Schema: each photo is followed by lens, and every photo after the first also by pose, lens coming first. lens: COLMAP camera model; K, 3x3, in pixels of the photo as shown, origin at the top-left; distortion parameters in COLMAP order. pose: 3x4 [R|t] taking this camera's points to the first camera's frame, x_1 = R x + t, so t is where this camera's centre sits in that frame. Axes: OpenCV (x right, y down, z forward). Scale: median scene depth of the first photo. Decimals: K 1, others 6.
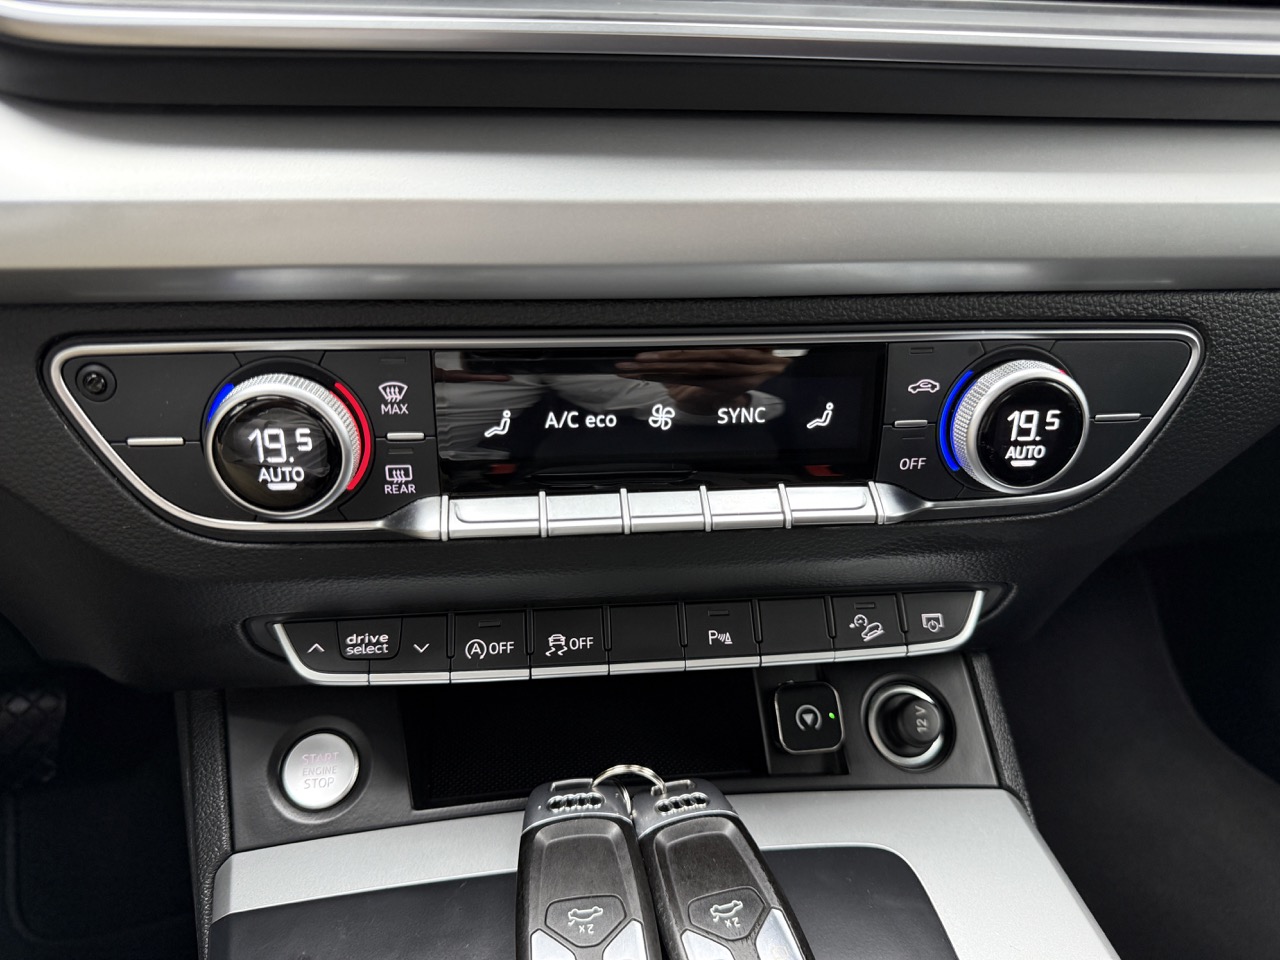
lens RADIAL K [[901.5, 0, 640.0], [0, 901.5, 480.0], [0, 0, 1]] dist [0.154873, -0.328637]
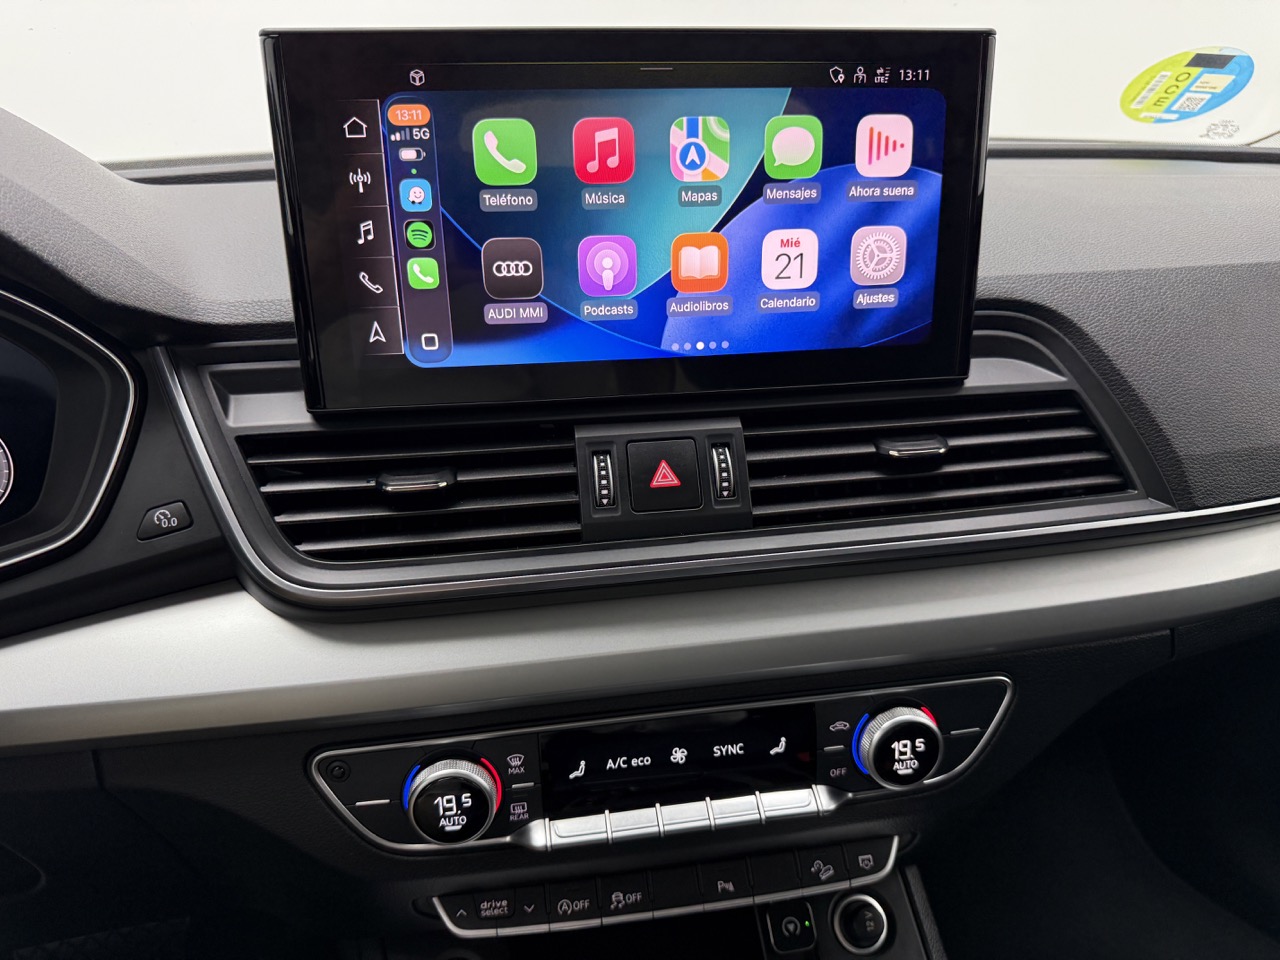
lens RADIAL K [[901.5, 0, 640.0], [0, 901.5, 480.0], [0, 0, 1]] dist [0.154873, -0.328637]
pose [[0.998080, -0.061149, 0.009813, -0.030080], [0.061828, 0.992985, -0.100789, -0.392781], [-0.003581, 0.101202, 0.994859, -0.648731]]
